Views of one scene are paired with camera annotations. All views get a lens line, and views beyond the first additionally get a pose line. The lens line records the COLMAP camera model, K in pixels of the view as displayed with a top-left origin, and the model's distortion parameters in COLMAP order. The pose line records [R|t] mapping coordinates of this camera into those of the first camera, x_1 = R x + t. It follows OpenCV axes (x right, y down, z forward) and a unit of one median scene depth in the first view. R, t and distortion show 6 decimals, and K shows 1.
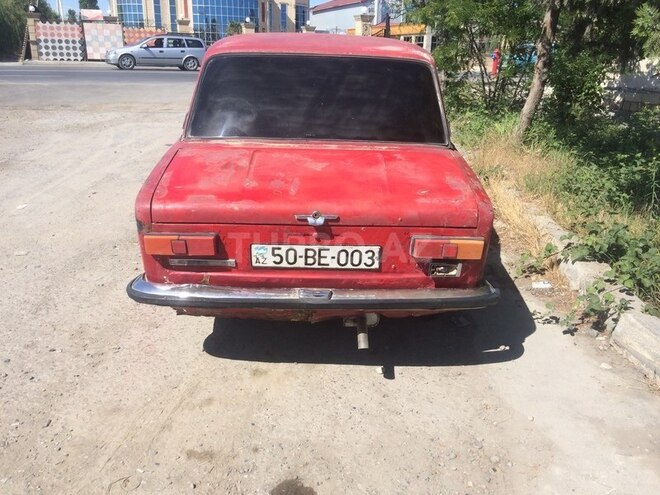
lens RADIAL K [[559.8, 0, 330.7], [0, 559.8, 248.3], [0, 0, 1]] dist [-0.013039, -0.016152]
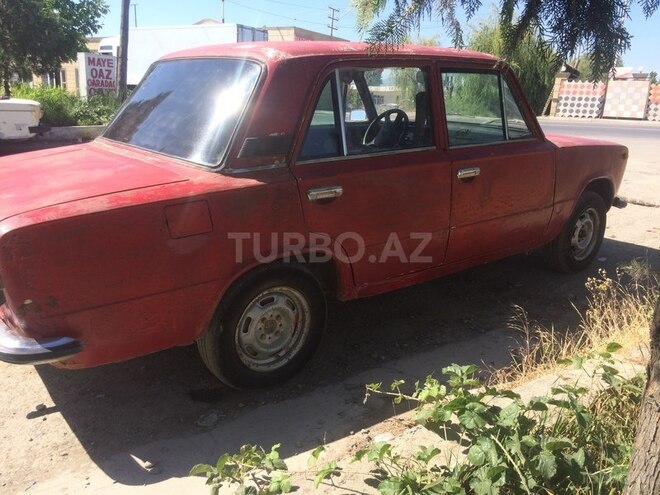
lens RADIAL K [[559.8, 0, 330.3], [0, 559.8, 246.6], [0, 0, 1]] dist [-0.013039, -0.016152]
pose [[0.572352, 0.191889, -0.797240, 0.759468], [-0.272718, 0.961434, 0.035621, -0.149831], [0.773330, 0.197034, 0.602610, 0.529157]]
